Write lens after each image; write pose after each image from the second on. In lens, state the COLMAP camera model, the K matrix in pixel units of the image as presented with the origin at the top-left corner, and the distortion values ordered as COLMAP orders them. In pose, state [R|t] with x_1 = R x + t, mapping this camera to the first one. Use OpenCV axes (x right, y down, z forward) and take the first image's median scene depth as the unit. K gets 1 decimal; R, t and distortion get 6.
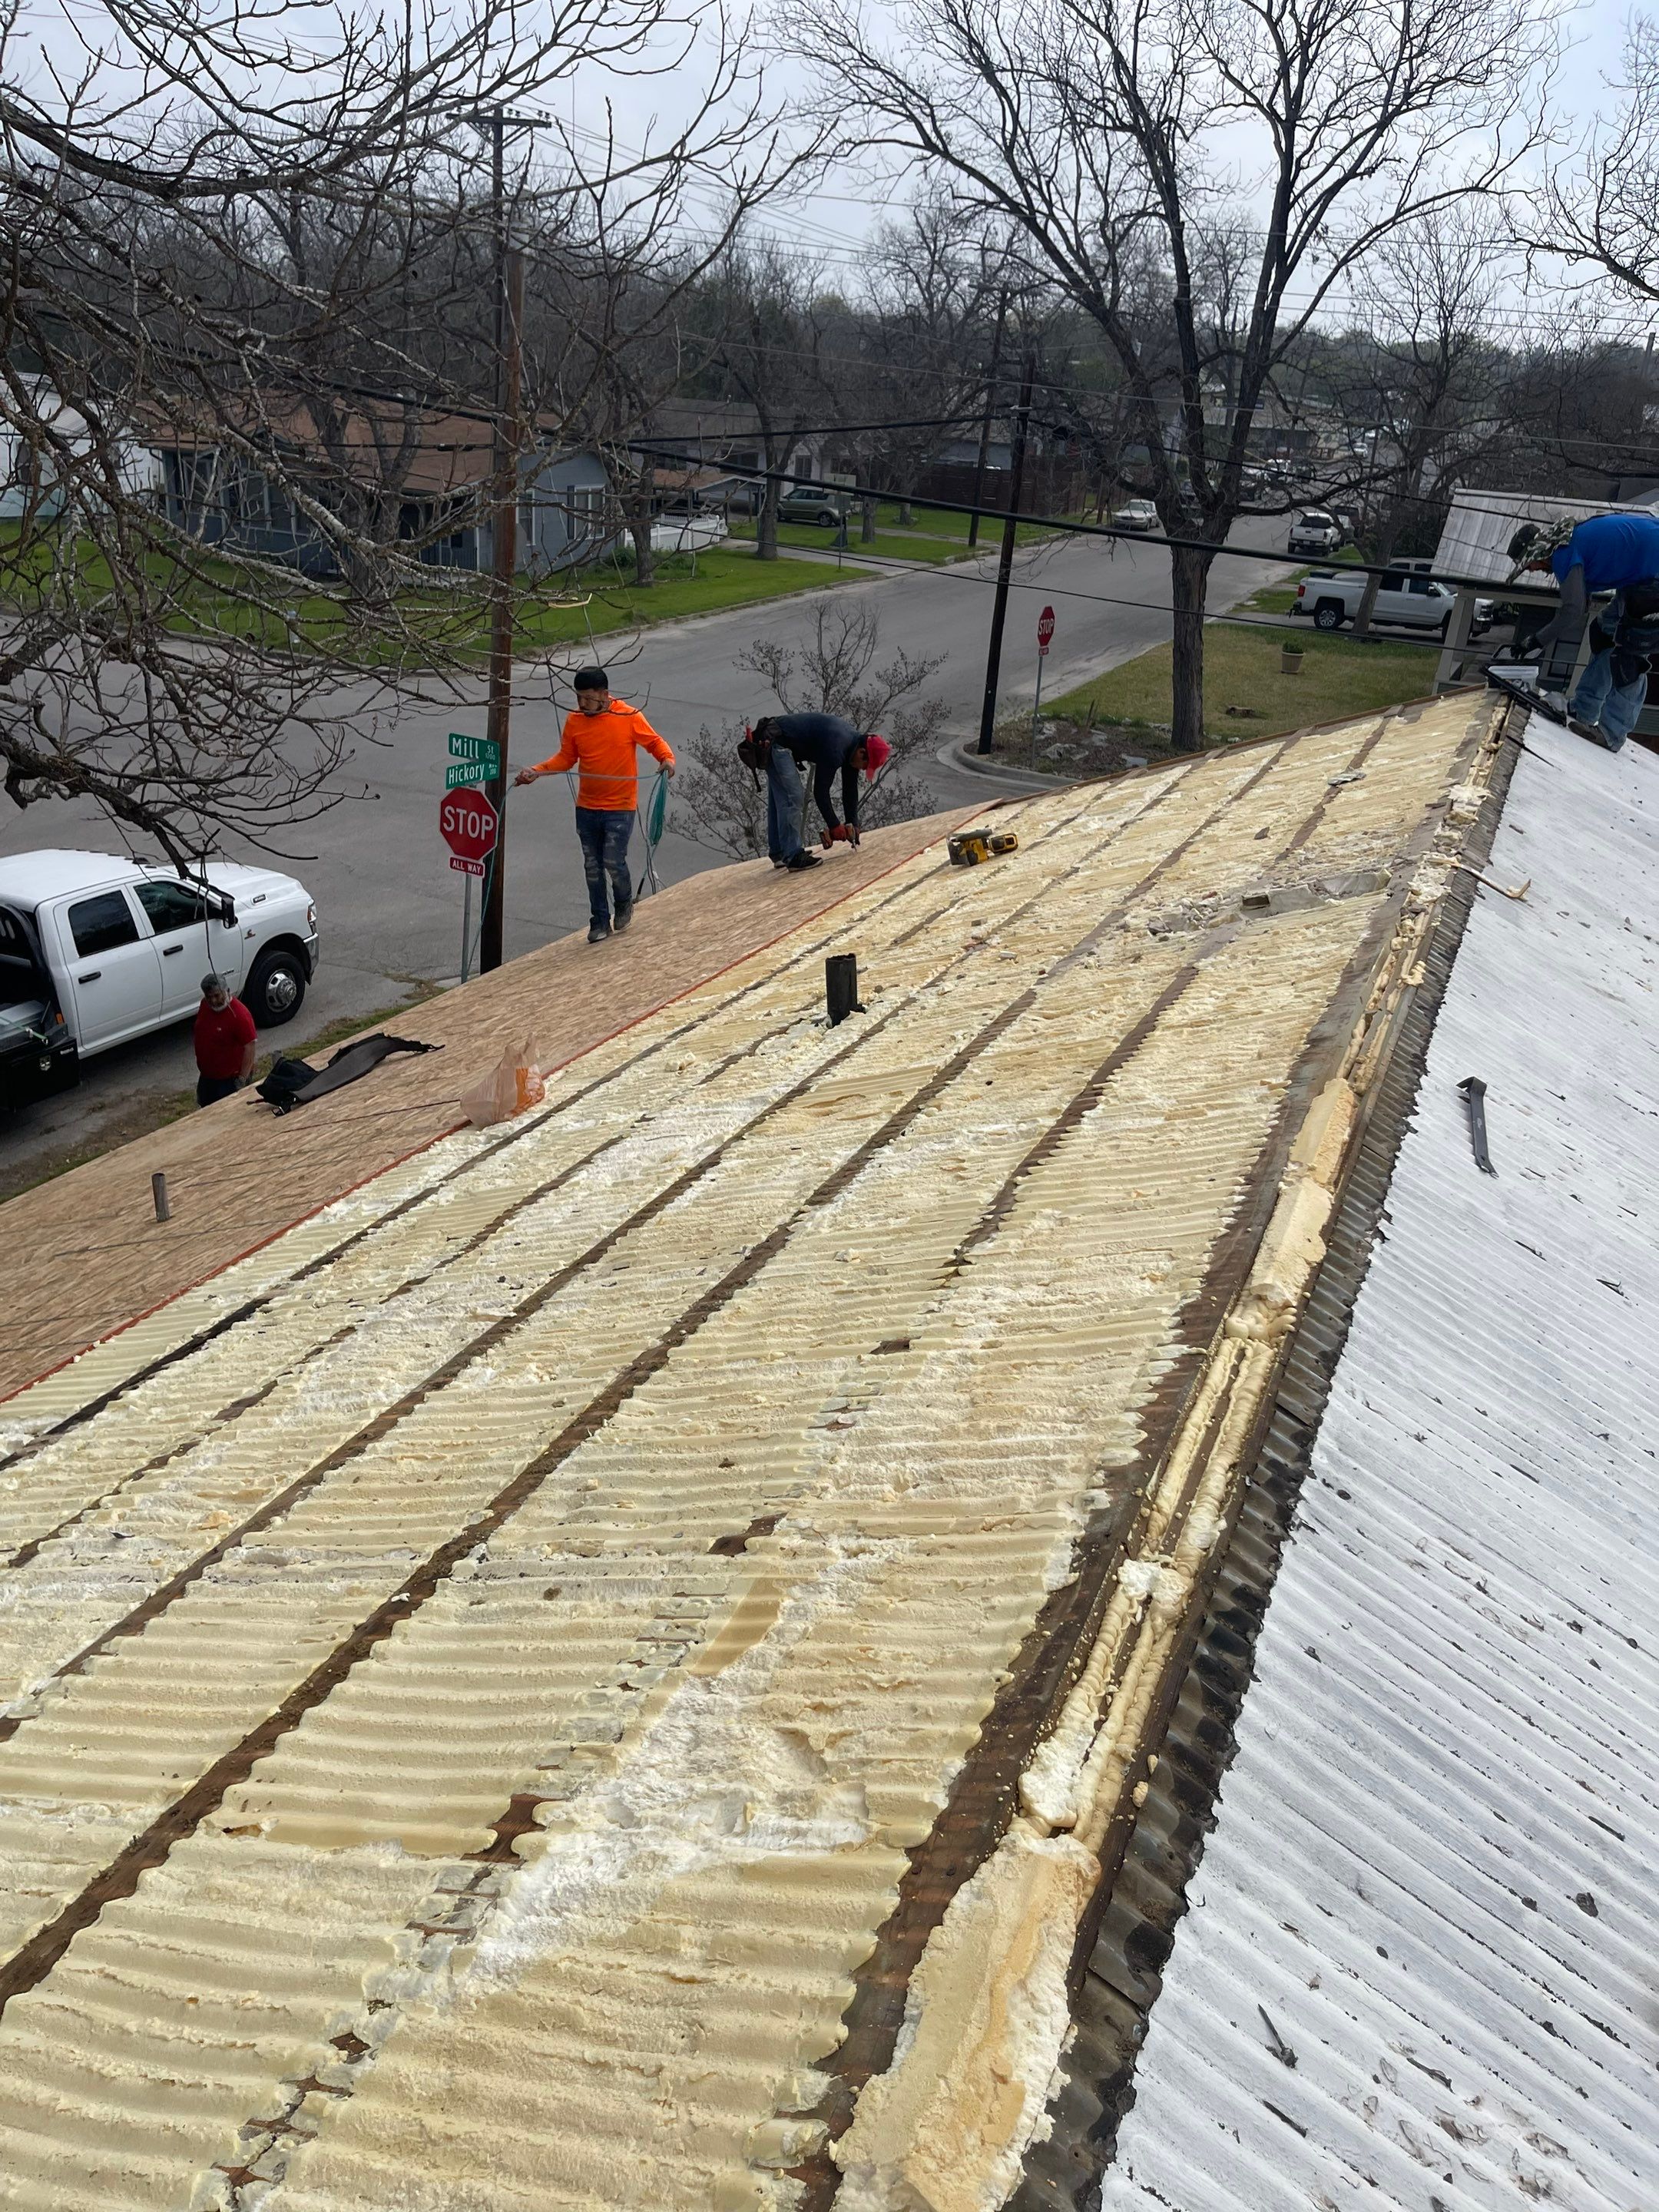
lens RADIAL K [[1656.3, 0, 831.1], [0, 1656.3, 1103.9], [0, 0, 1]] dist [0.060452, -0.089707]
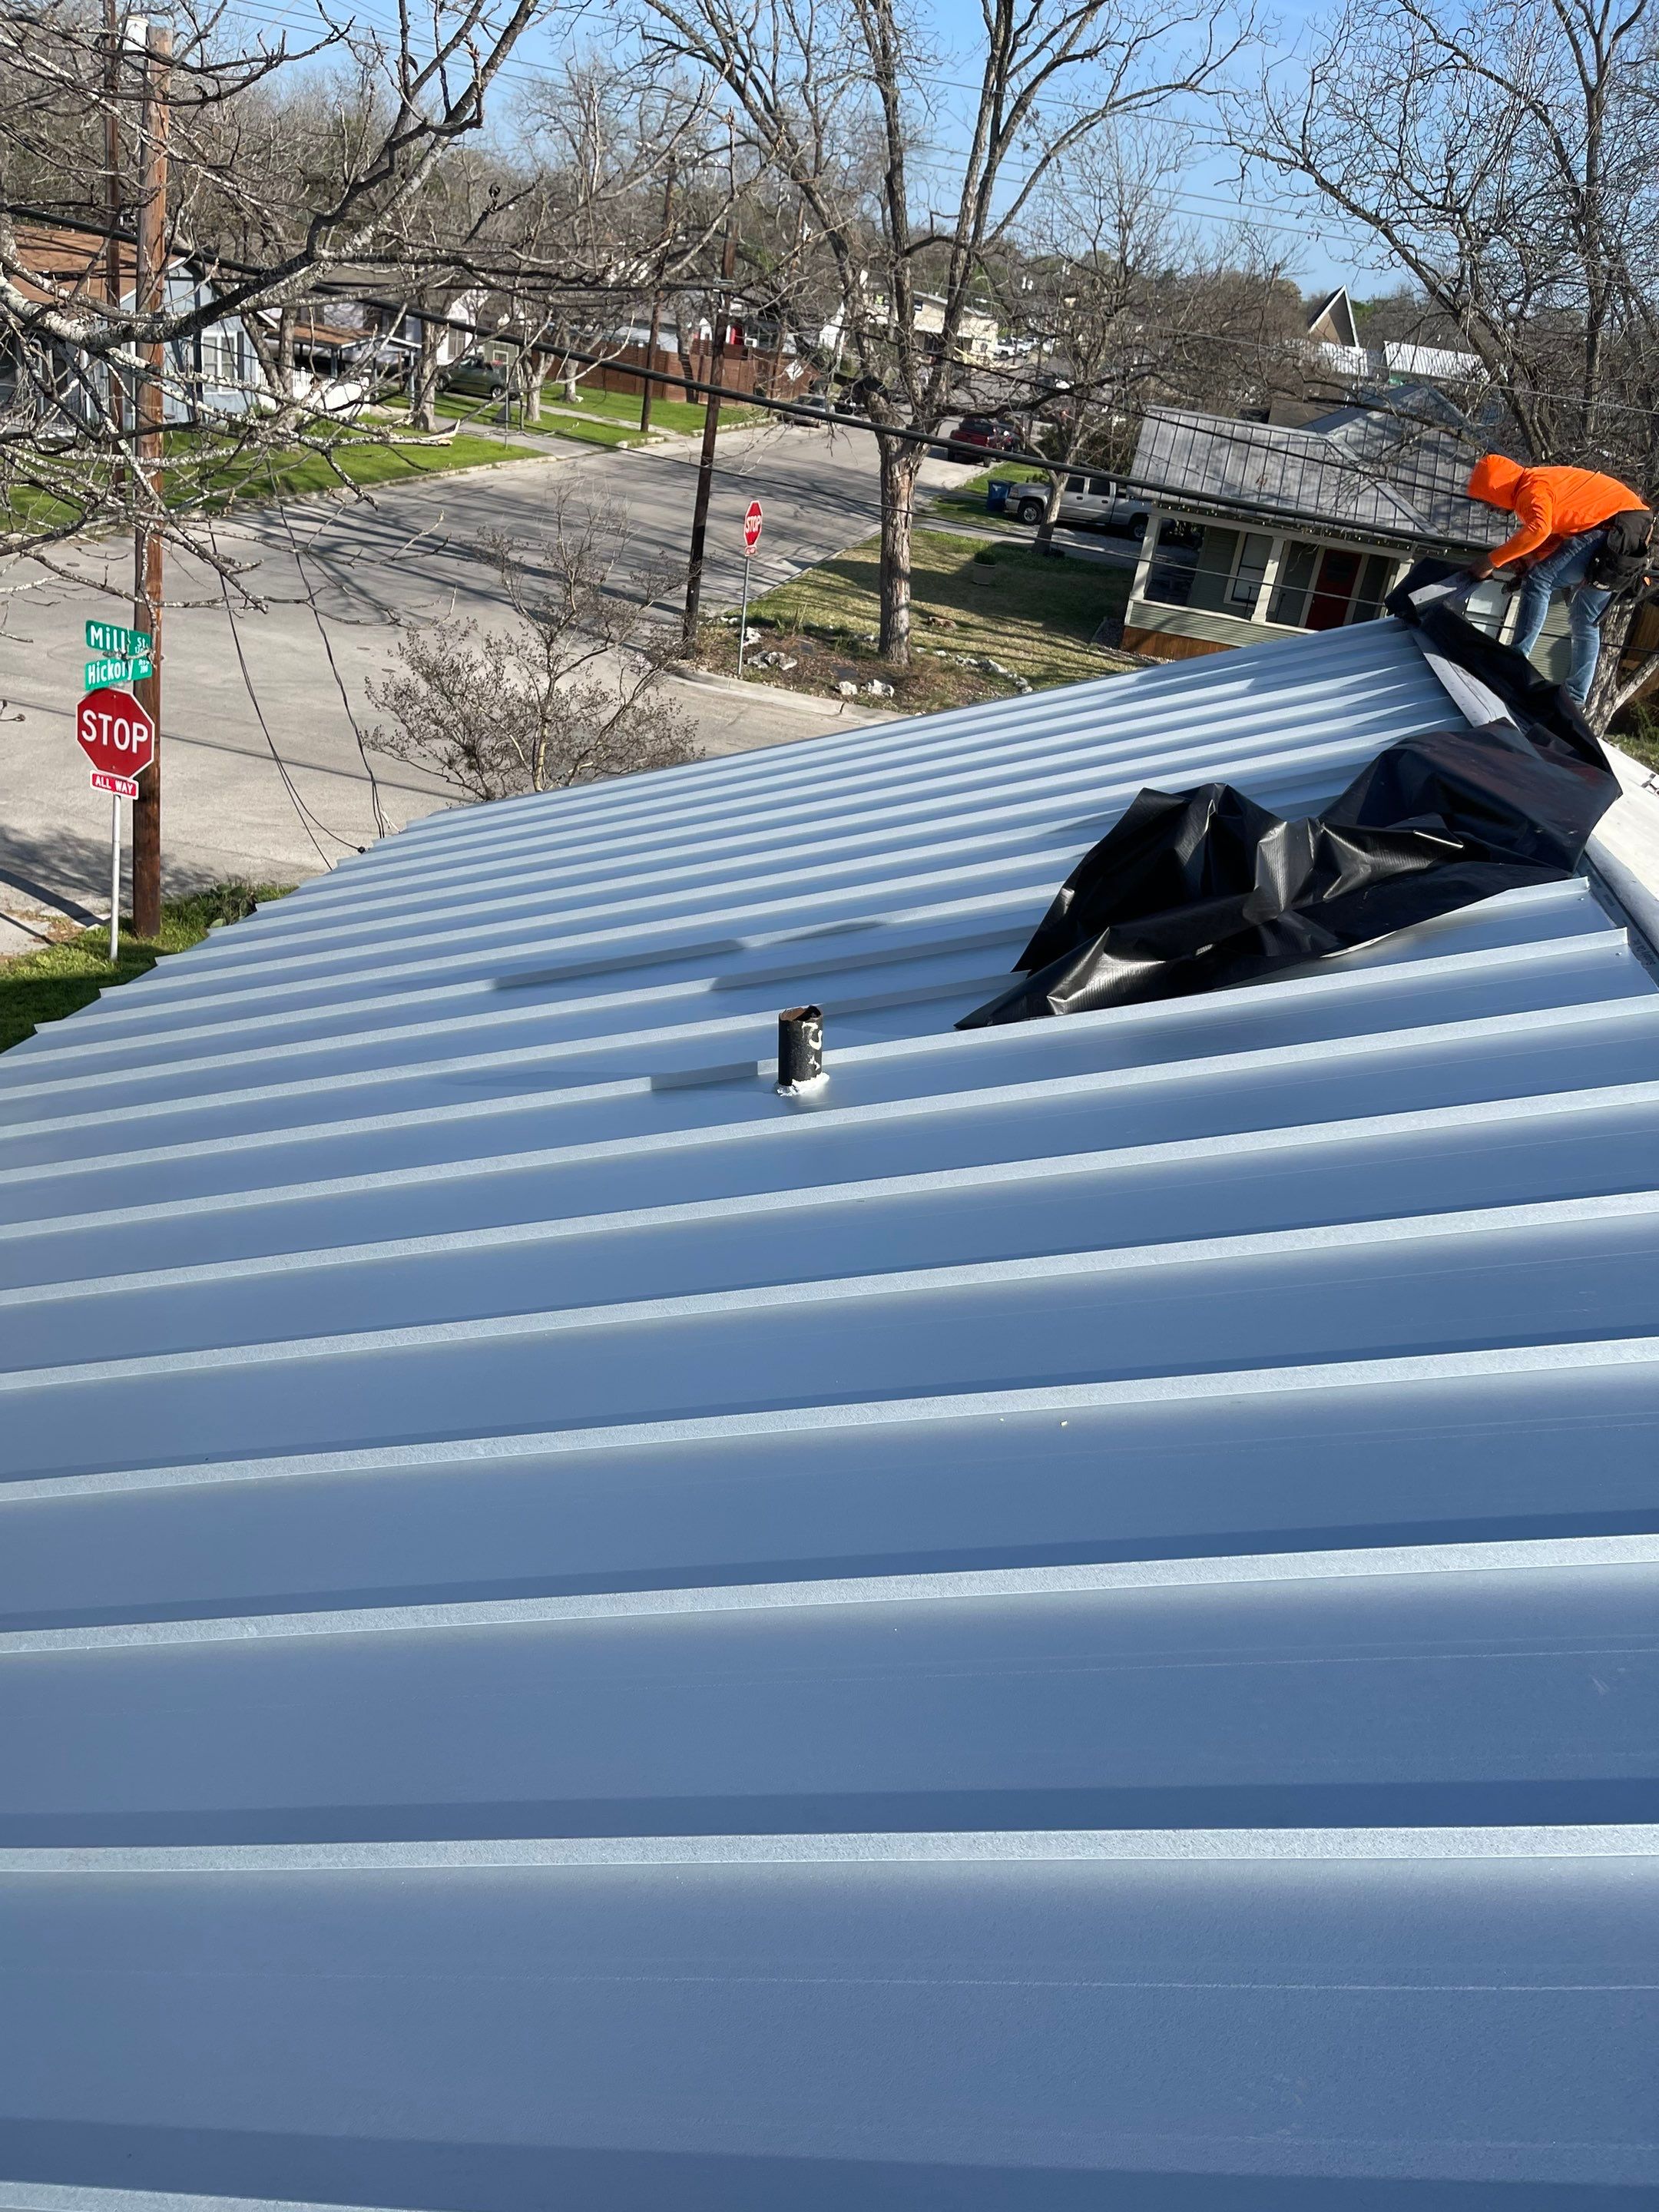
lens RADIAL K [[1658.2, 0, 862.2], [0, 1658.2, 1099.2], [0, 0, 1]] dist [0.086224, -0.114859]
pose [[0.976542, -0.023229, 0.214070, -0.064778], [0.011721, 0.998425, 0.054872, -0.047988], [-0.215008, -0.051076, 0.975276, 0.169964]]
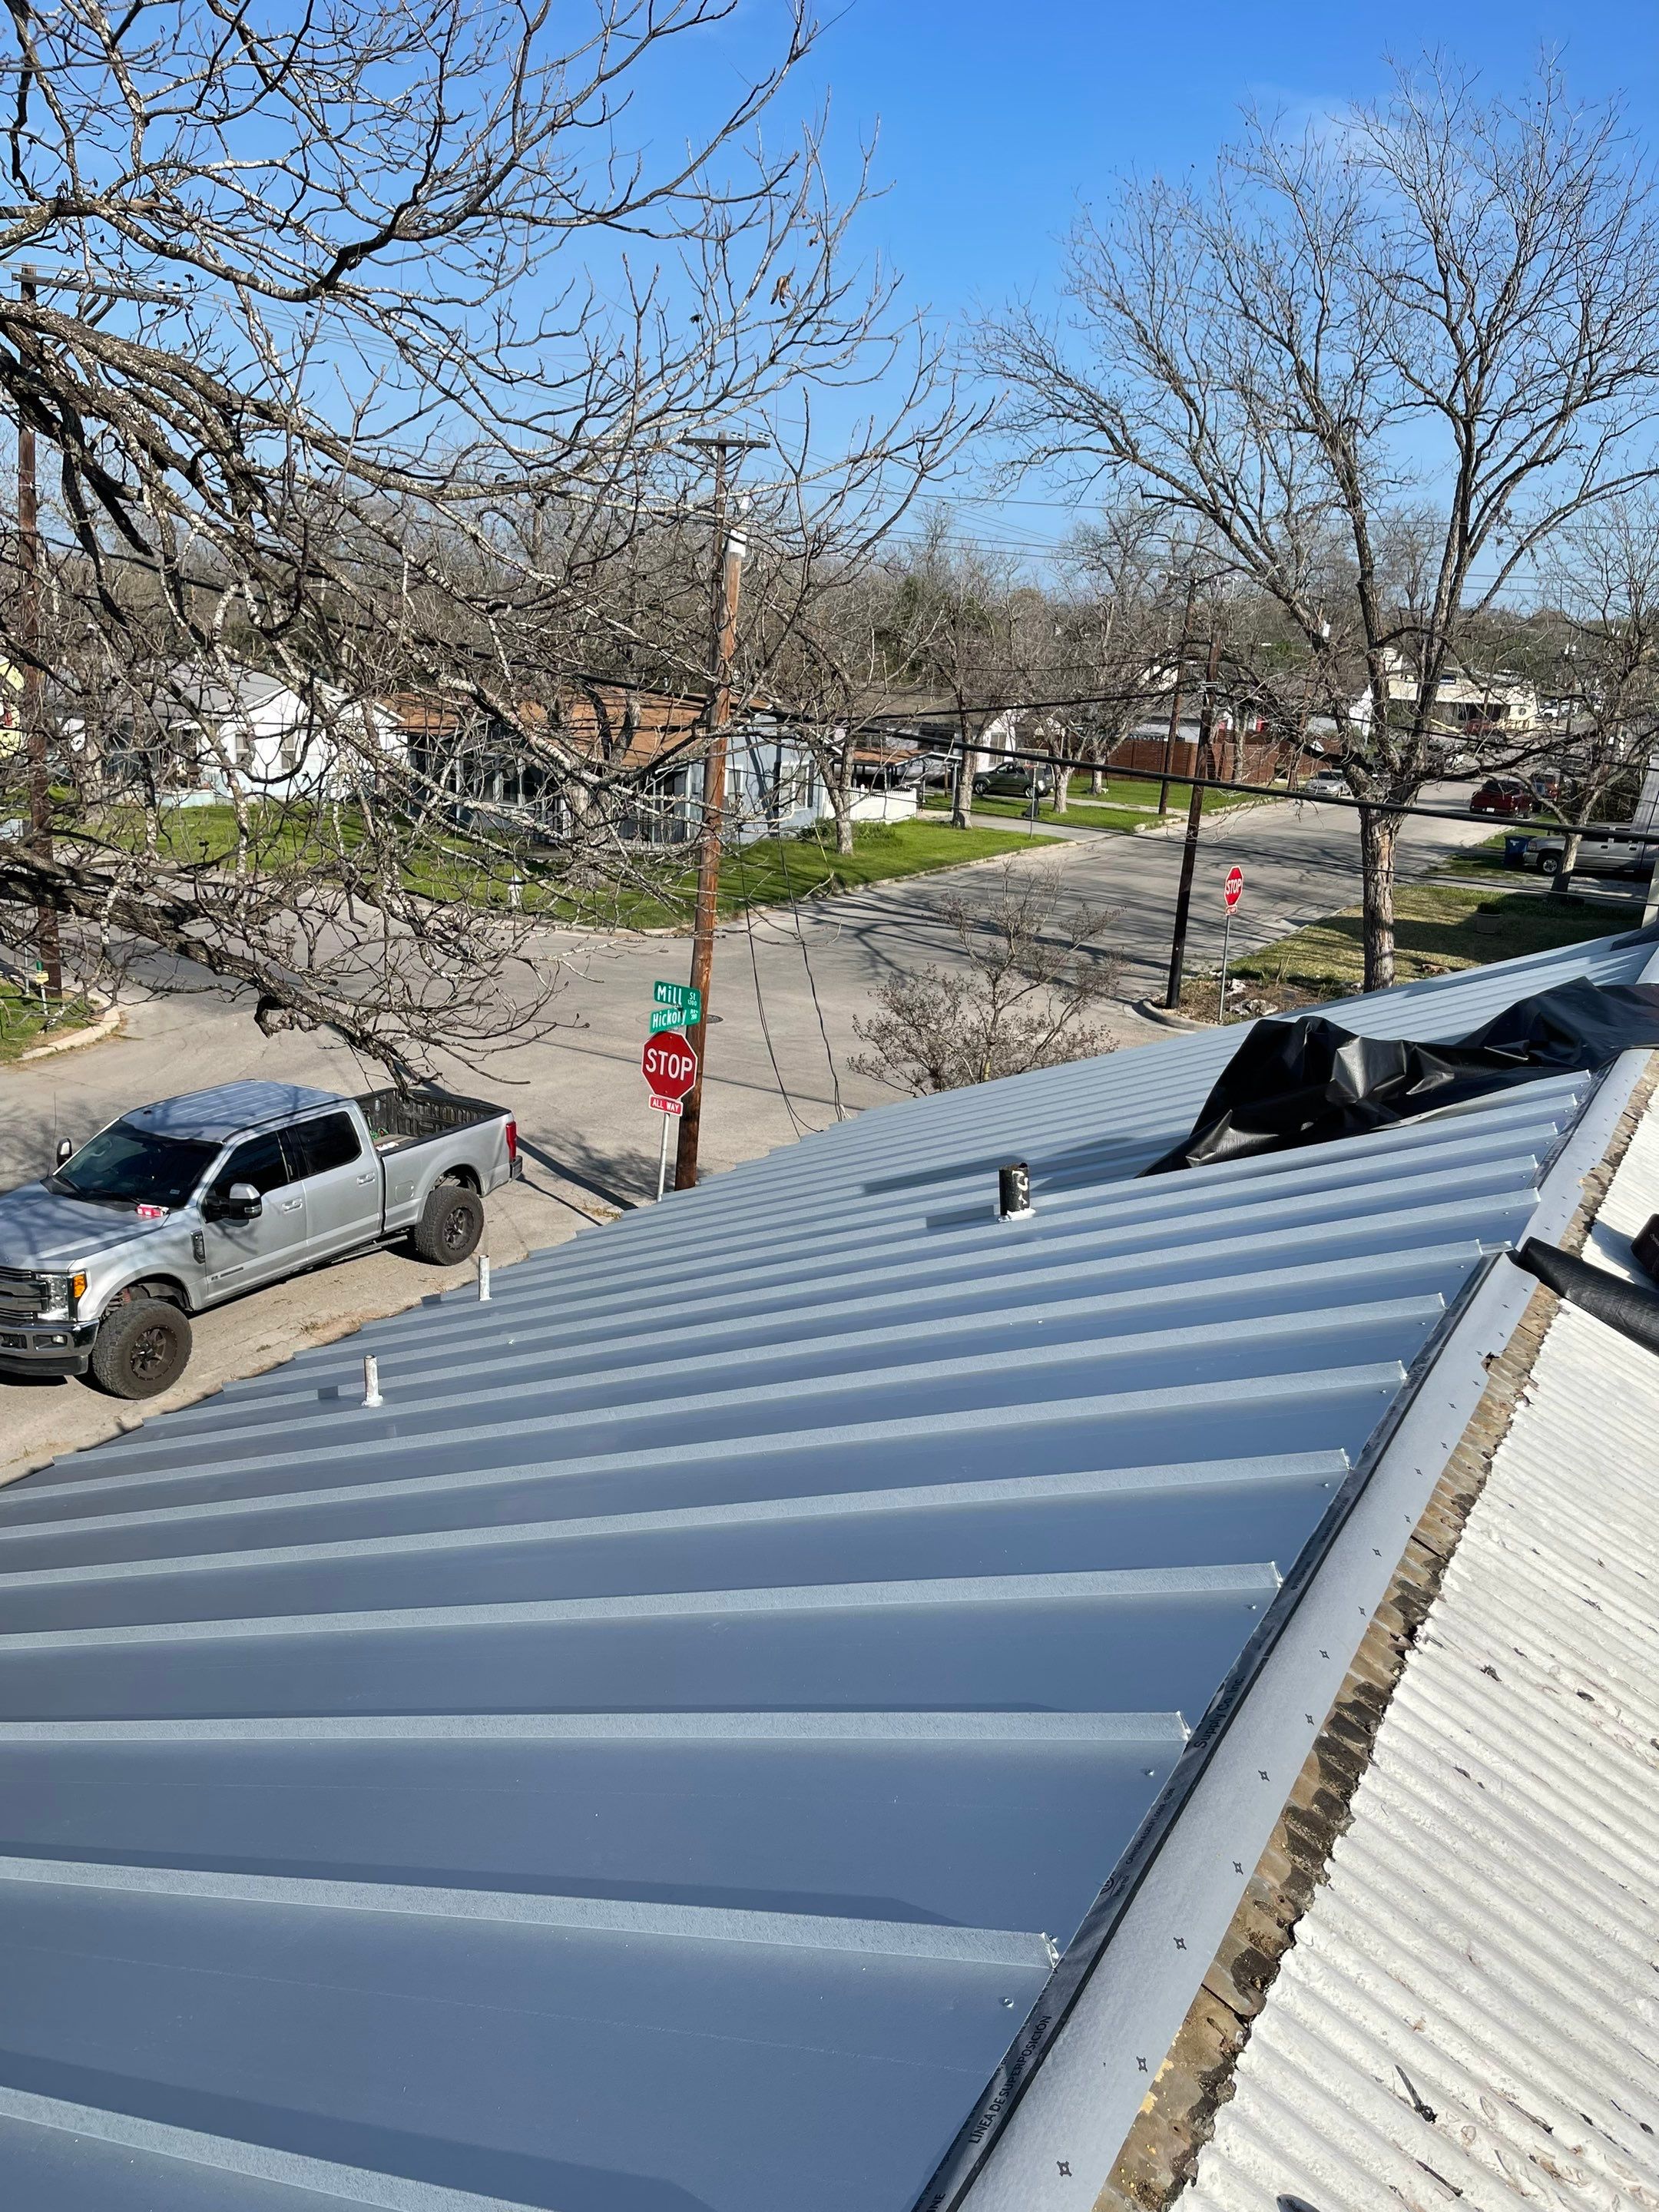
lens RADIAL K [[1656.9, 0, 842.9], [0, 1656.9, 1126.2], [0, 0, 1]] dist [0.055563, -0.061061]
pose [[0.994280, 0.012959, -0.106014, 0.005723], [-0.027696, 0.989941, -0.138743, 0.020568], [0.103150, 0.140886, 0.984638, -0.023517]]
